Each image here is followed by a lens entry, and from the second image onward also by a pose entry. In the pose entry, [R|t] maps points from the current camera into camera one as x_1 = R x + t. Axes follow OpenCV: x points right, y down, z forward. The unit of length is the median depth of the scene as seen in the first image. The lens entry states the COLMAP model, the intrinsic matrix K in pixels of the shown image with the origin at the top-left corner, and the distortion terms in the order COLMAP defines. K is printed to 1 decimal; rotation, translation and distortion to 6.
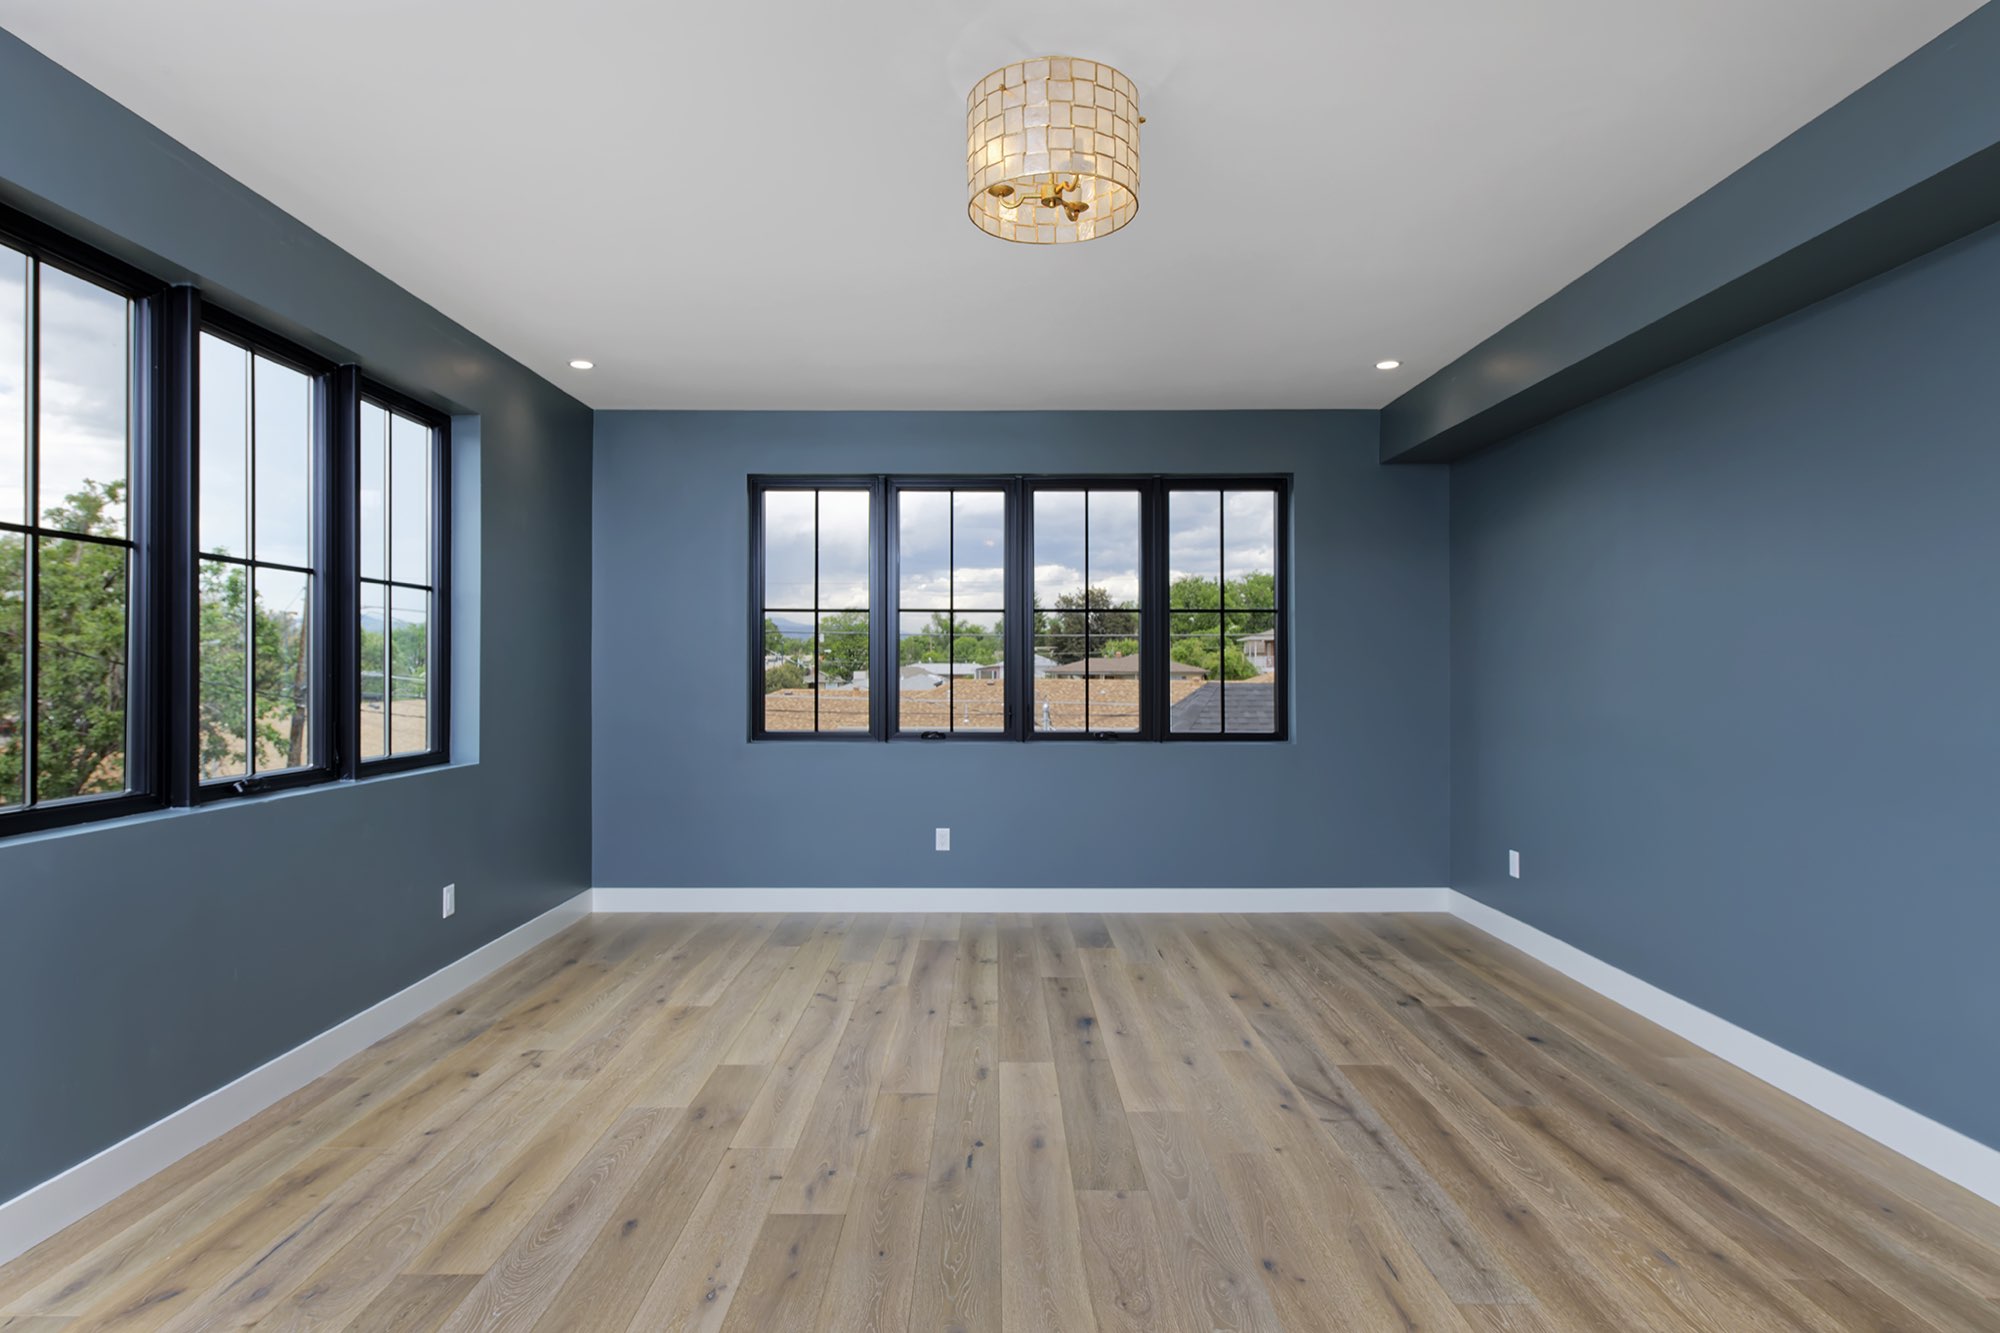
lens RADIAL K [[1076.4, 0, 1000.0], [0, 1076.4, 666.5], [0, 0, 1]] dist [-0.001448, -0.001265]
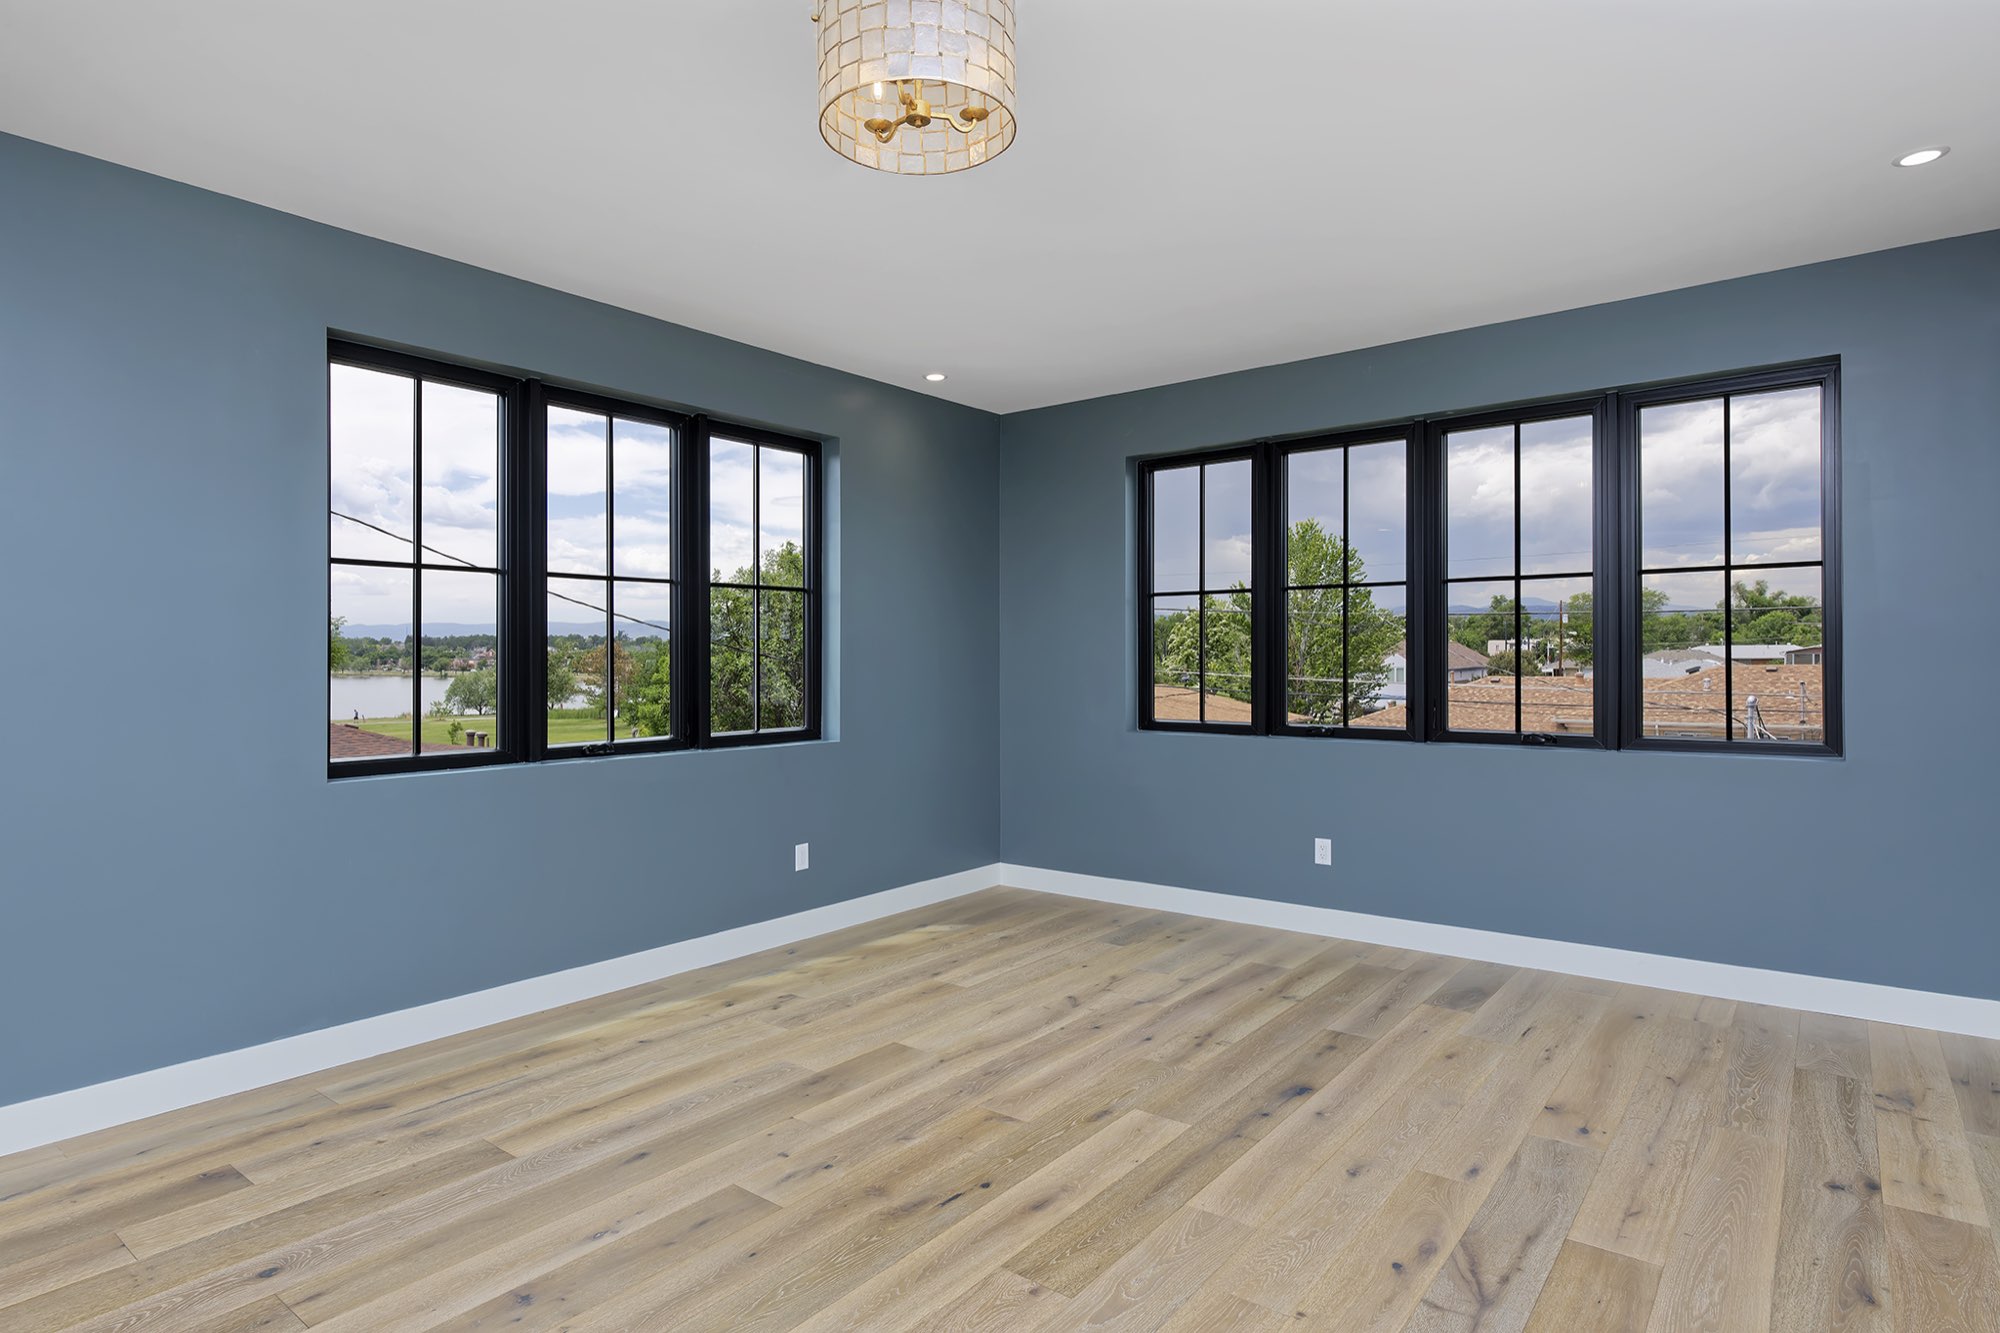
lens RADIAL K [[1083.8, 0, 993.1], [0, 1083.8, 654.9], [0, 0, 1]] dist [-0.007740, -0.000833]
pose [[0.779328, -0.008903, -0.626553, 0.441394], [0.010092, 0.999948, -0.001656, 0.002643], [0.626535, -0.005032, 0.779377, 0.241801]]
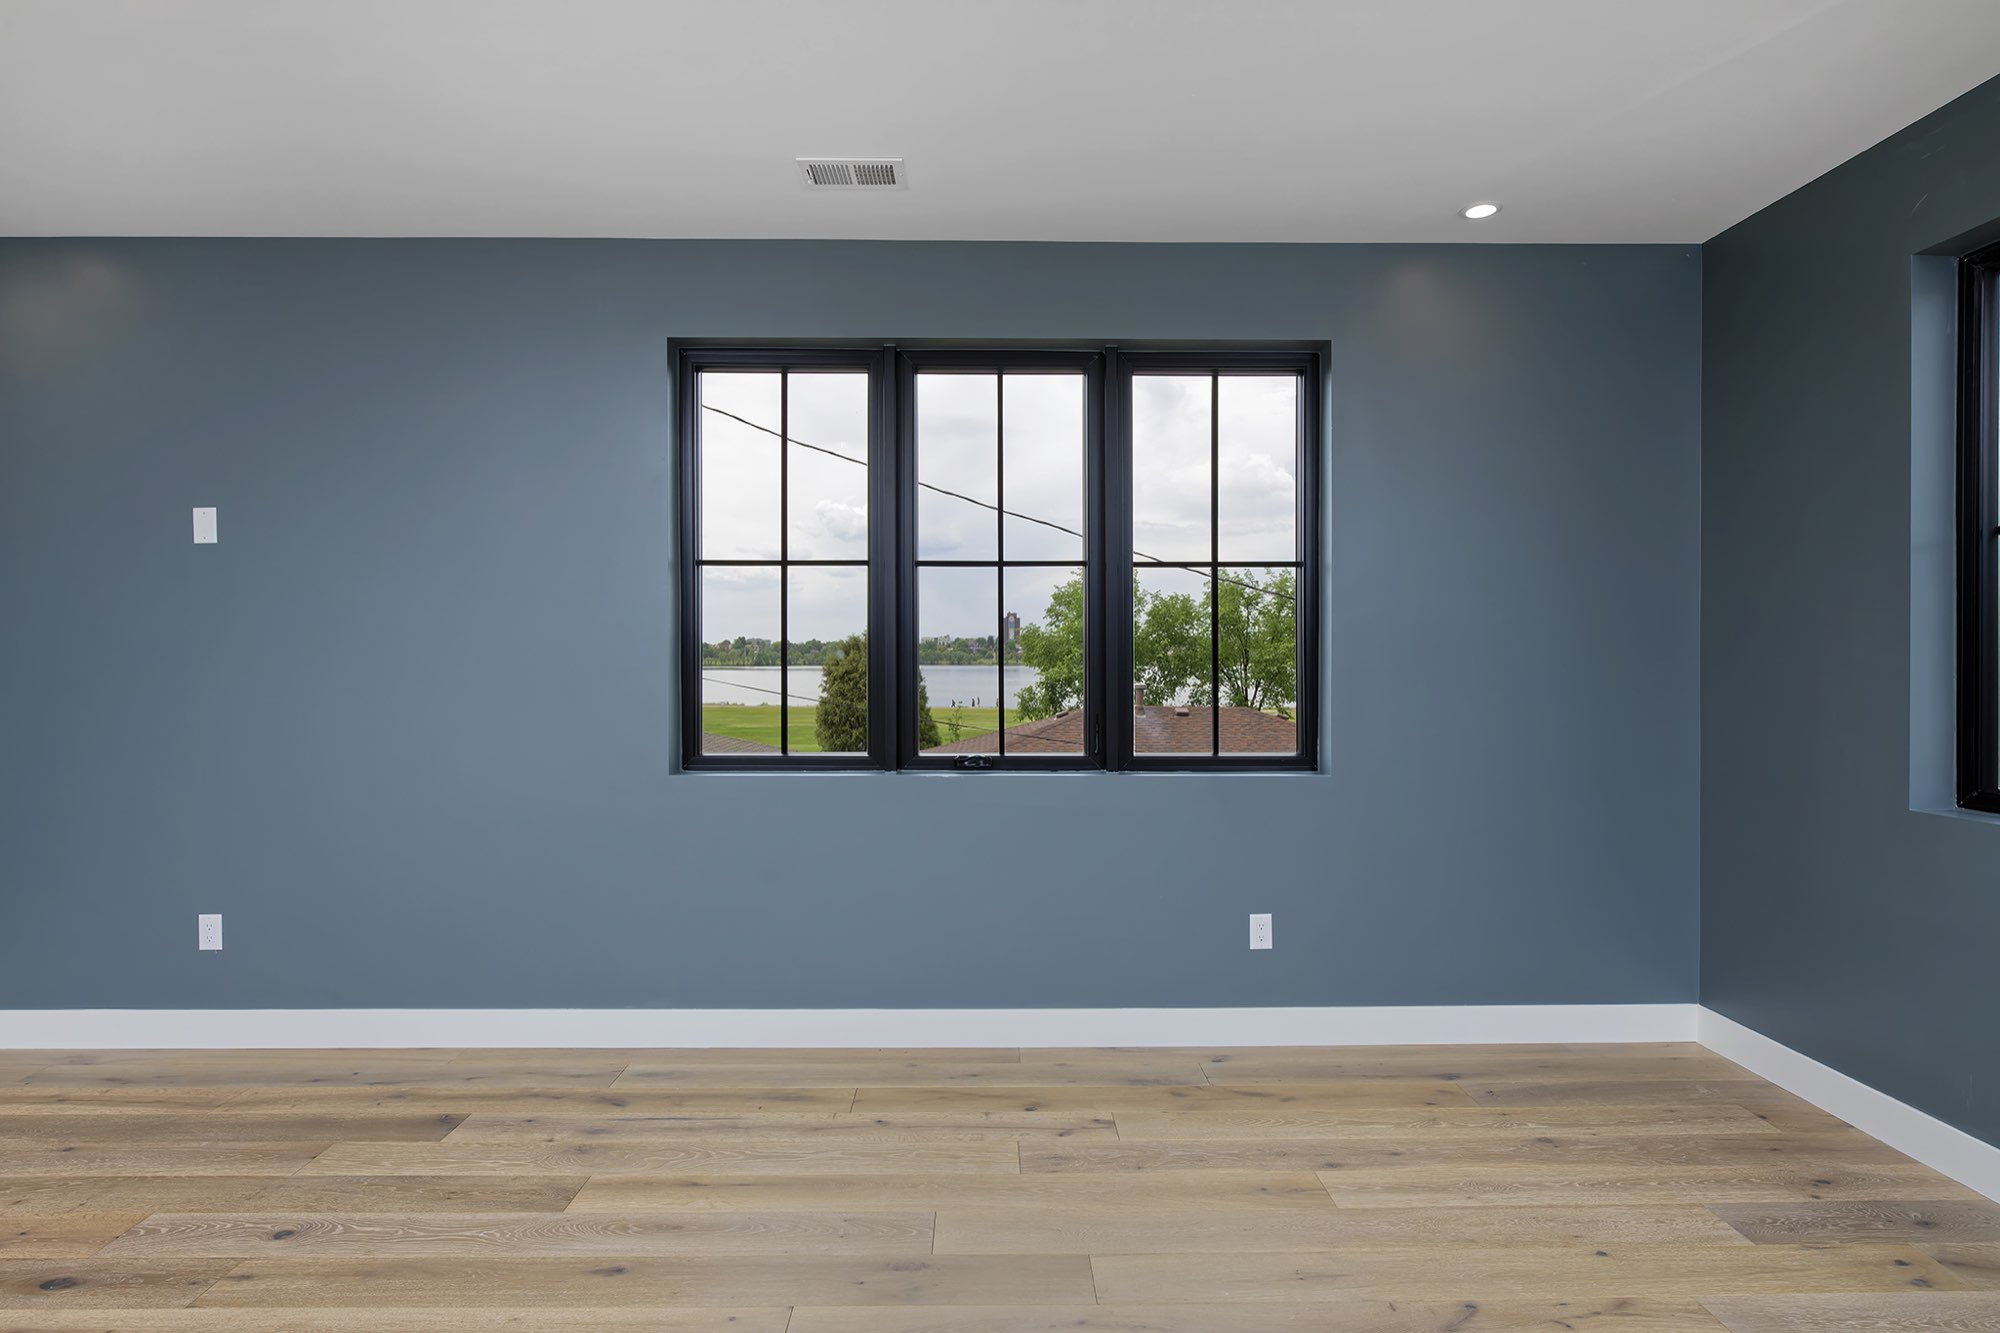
lens RADIAL K [[1082.4, 0, 1006.1], [0, 1082.4, 659.4], [0, 0, 1]] dist [-0.006207, -0.001546]
pose [[-0.001955, -0.000016, -0.999998, 0.385125], [0.005635, 0.999984, -0.000027, 0.002740], [0.999982, -0.005635, -0.001955, 0.906692]]
